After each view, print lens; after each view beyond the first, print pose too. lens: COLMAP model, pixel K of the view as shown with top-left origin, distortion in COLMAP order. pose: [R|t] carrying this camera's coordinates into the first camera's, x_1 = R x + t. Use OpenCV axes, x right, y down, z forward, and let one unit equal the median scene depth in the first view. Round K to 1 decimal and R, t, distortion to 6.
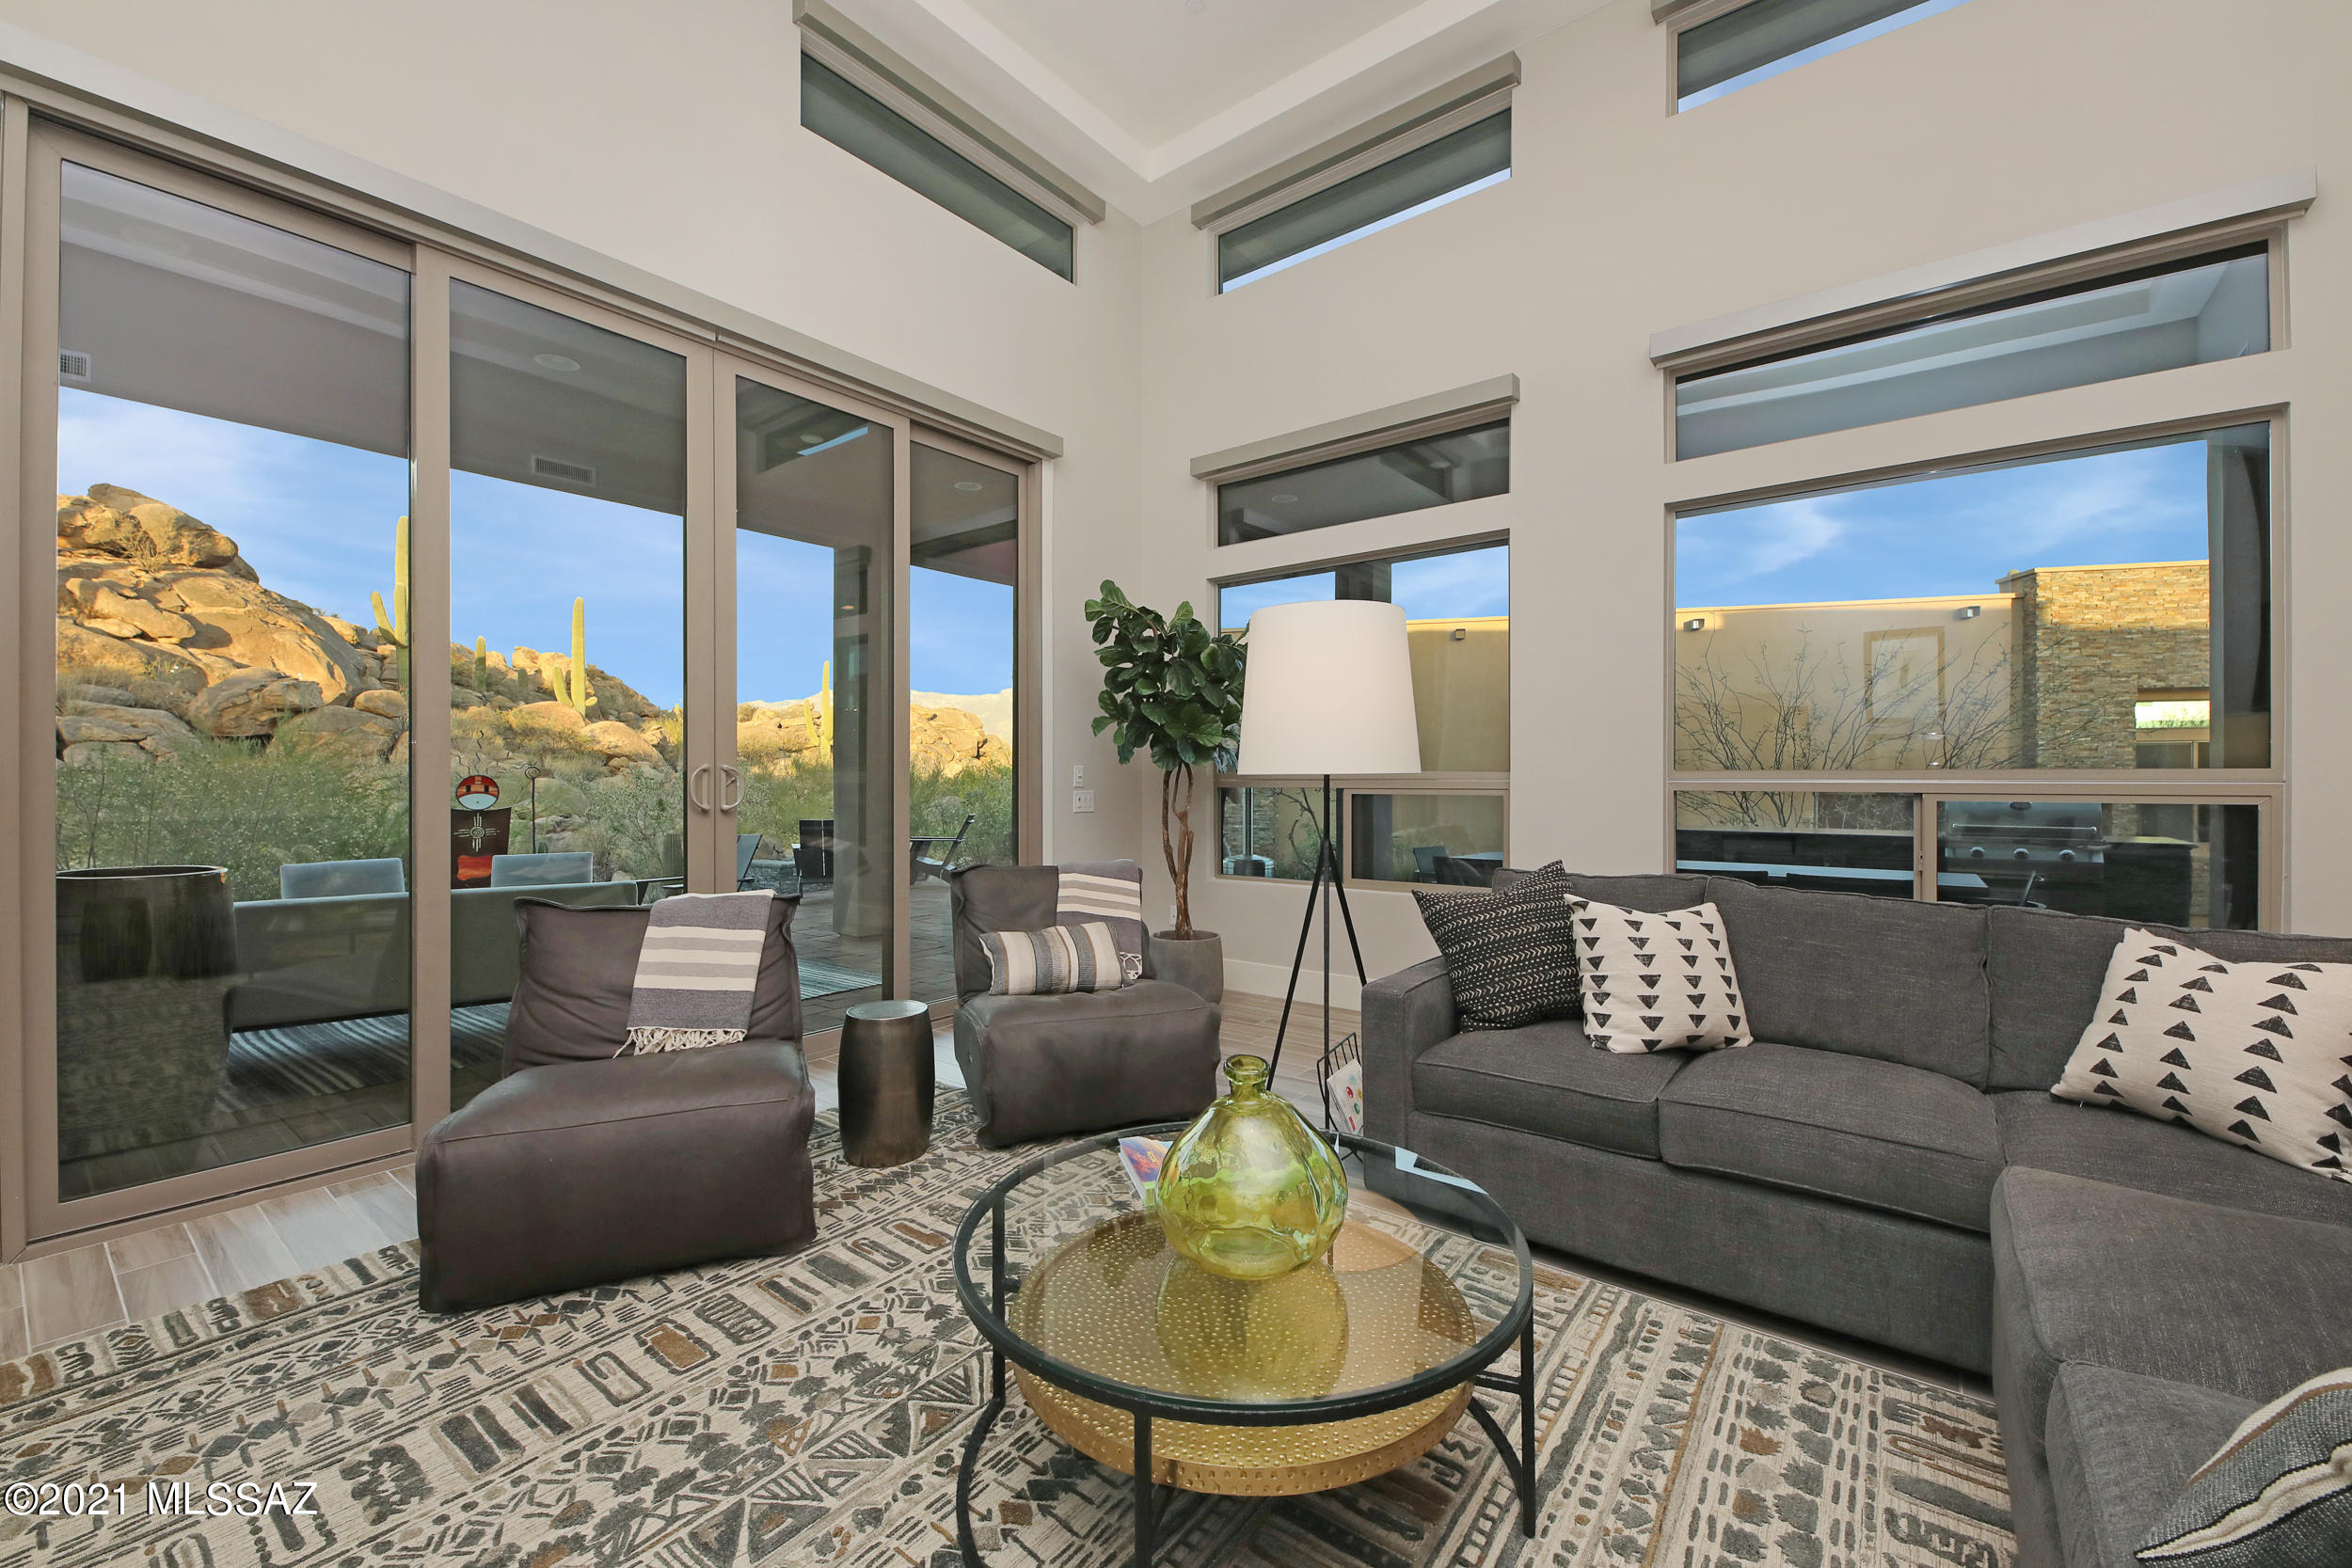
lens RADIAL K [[944.8, 0, 1176.7], [0, 944.8, 780.7], [0, 0, 1]] dist [0.010565, -0.002784]
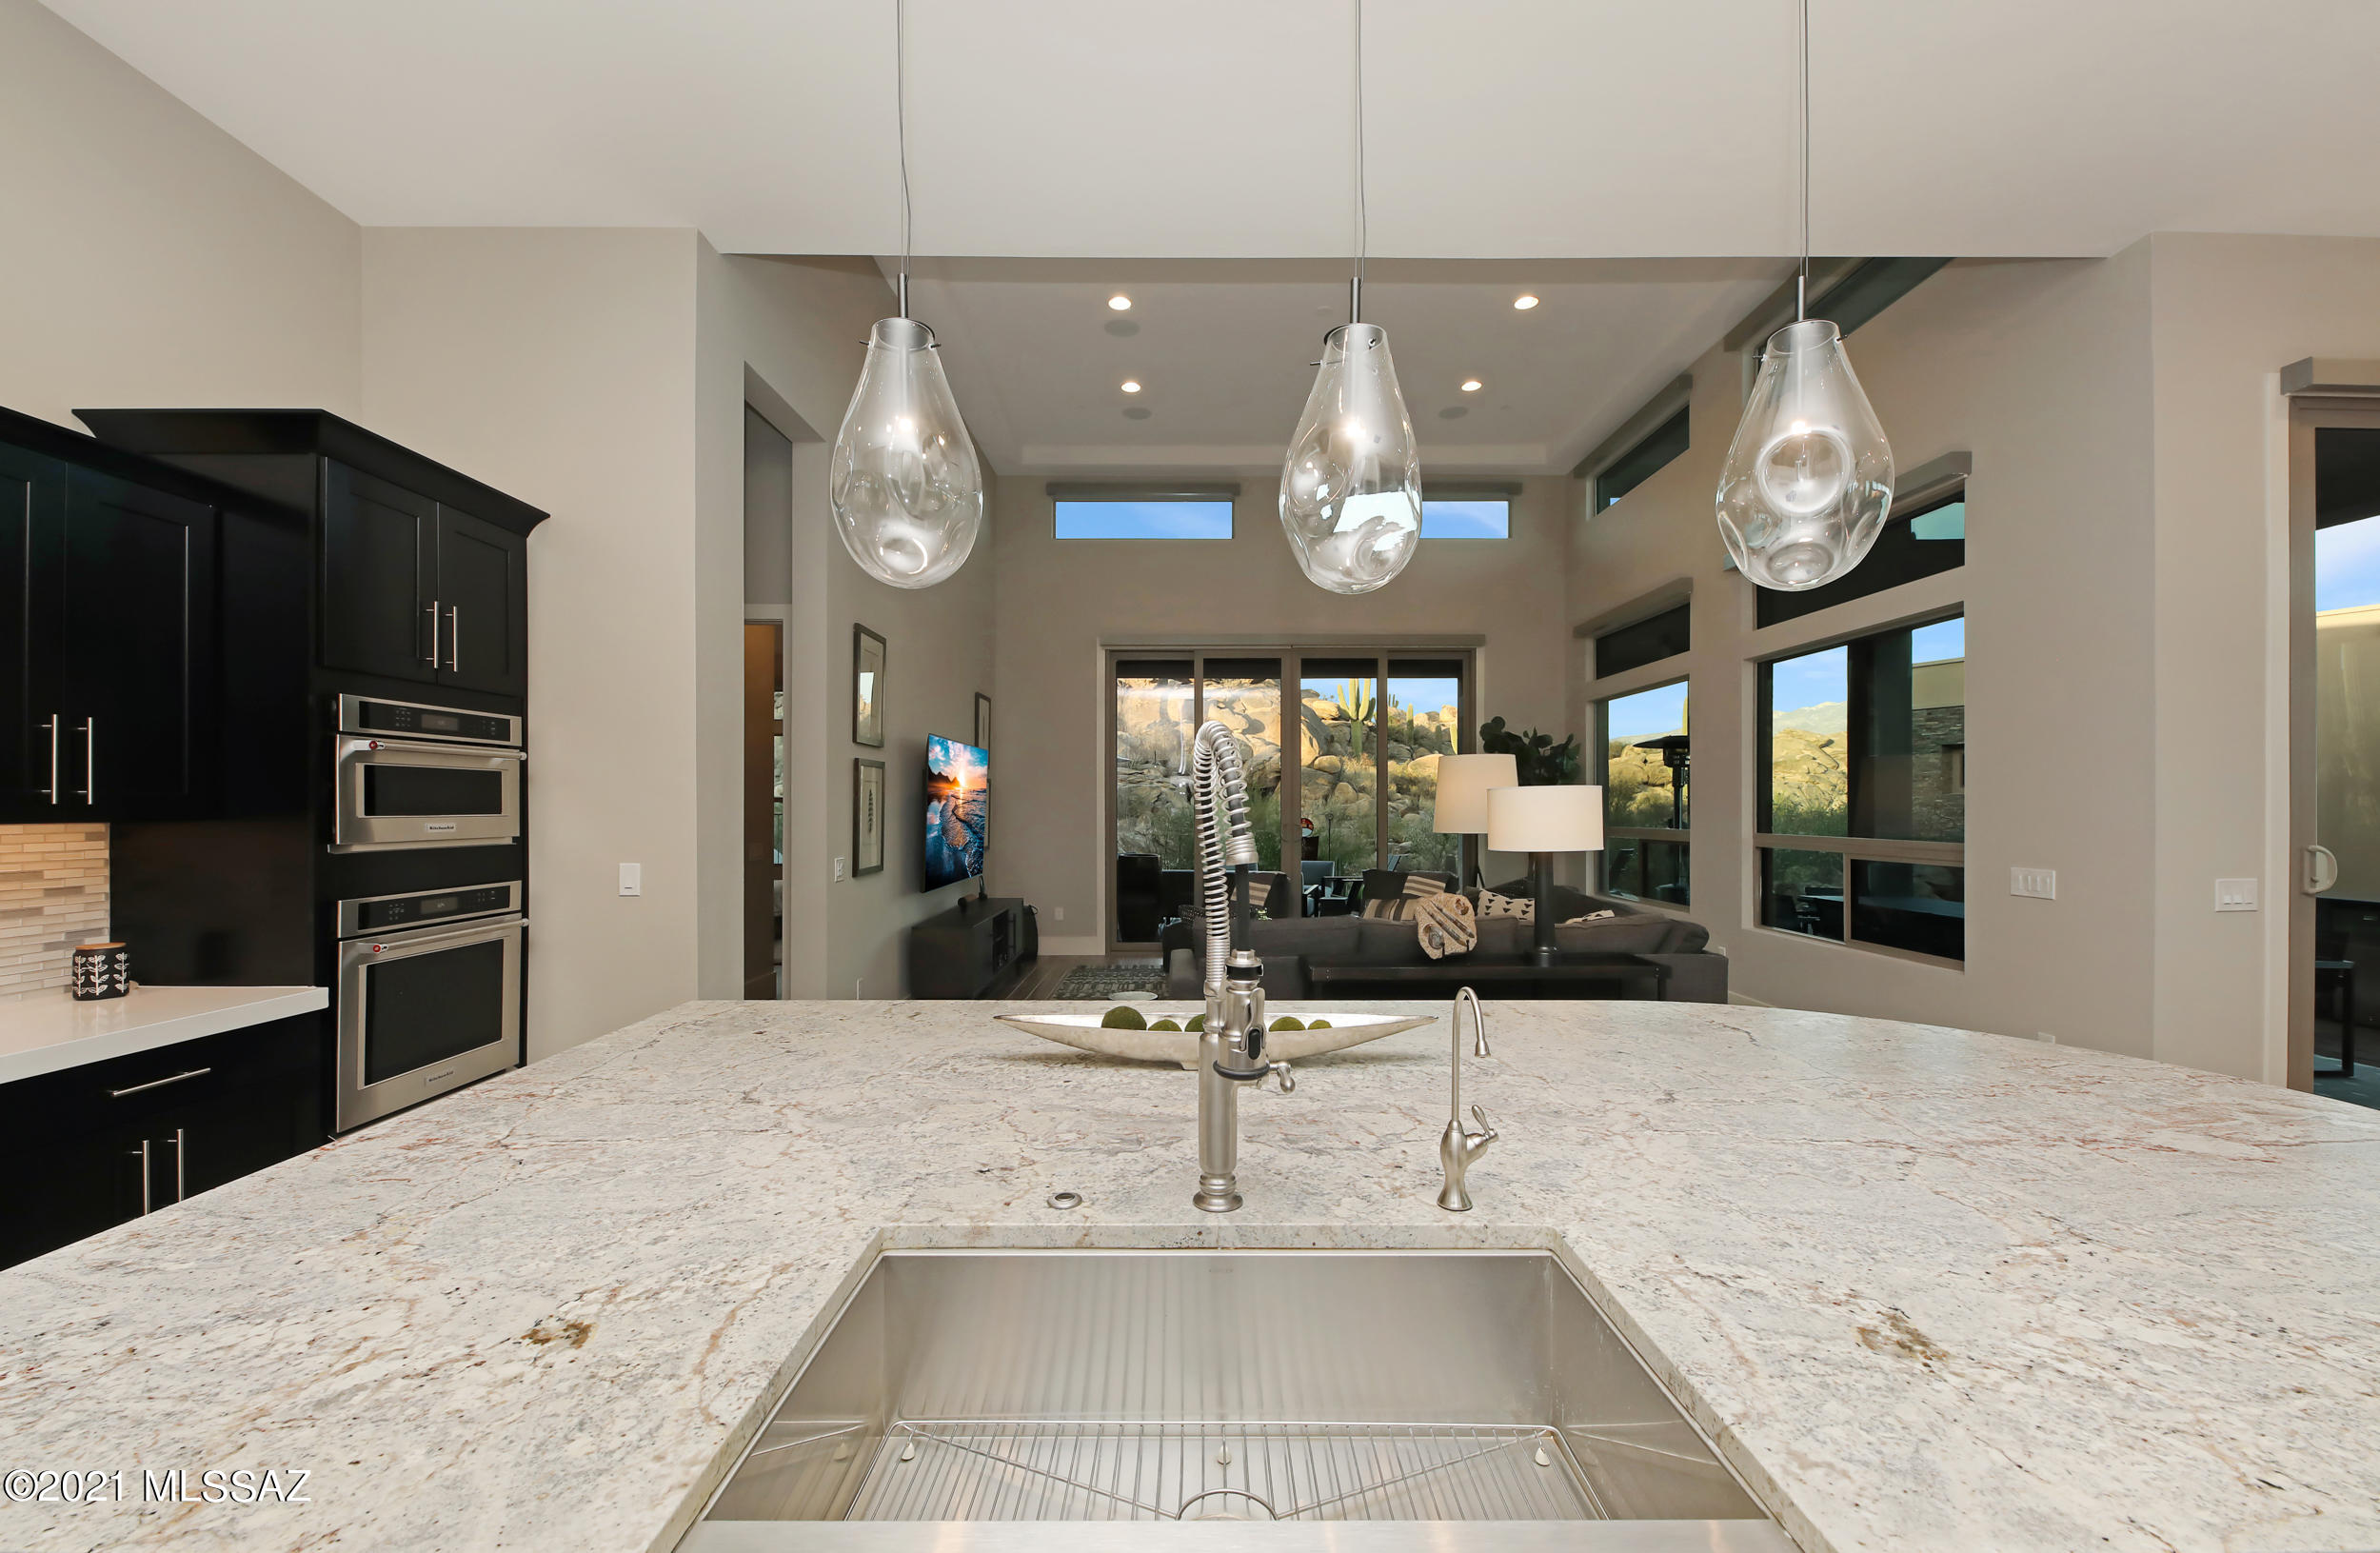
lens RADIAL K [[985.2, 0, 1202.2], [0, 985.2, 799.8], [0, 0, 1]] dist [-0.001976, -0.000182]
pose [[0.629716, -0.005491, -0.776806, 0.291793], [-0.002558, 0.999955, -0.009142, -0.011069], [0.776821, 0.007743, 0.629673, -0.166743]]
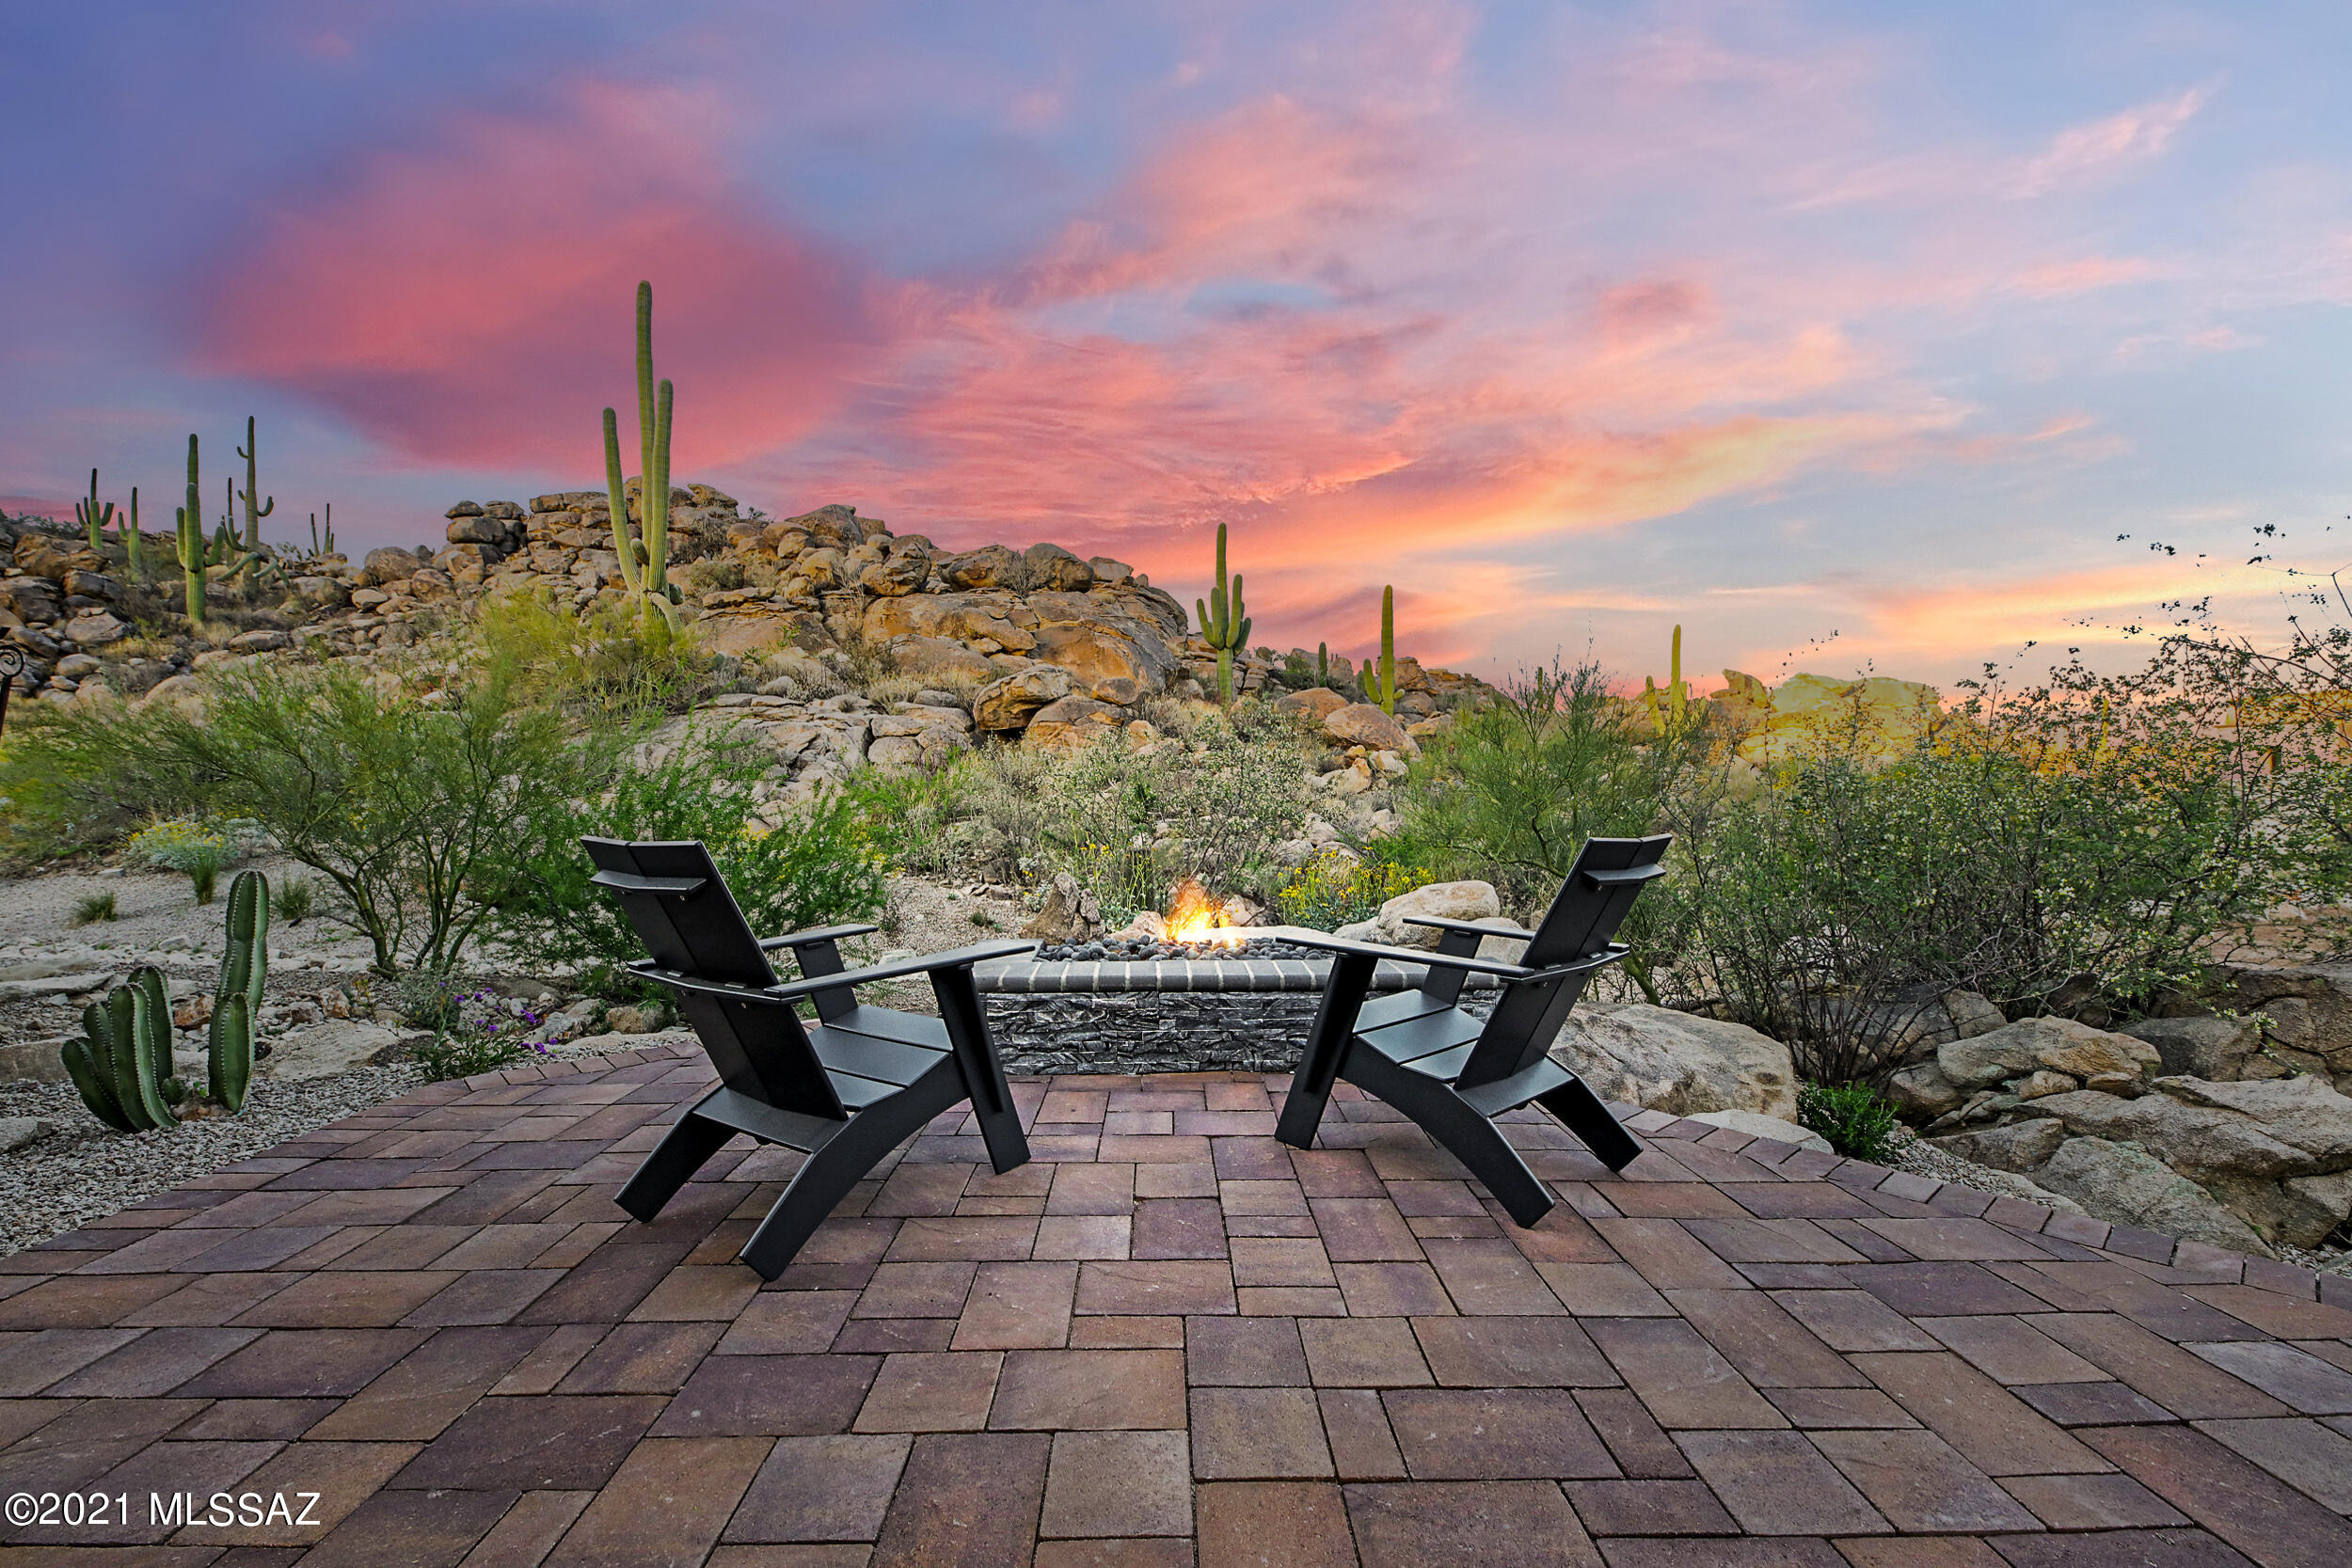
lens RADIAL K [[944.8, 0, 1170.1], [0, 944.8, 783.3], [0, 0, 1]] dist [0.010565, -0.002784]
pose [[0.632795, -0.003470, -0.774312, -0.088650], [0.000971, 0.999993, -0.003688, 0.014023], [0.774319, 0.001582, 0.632794, 0.498014]]
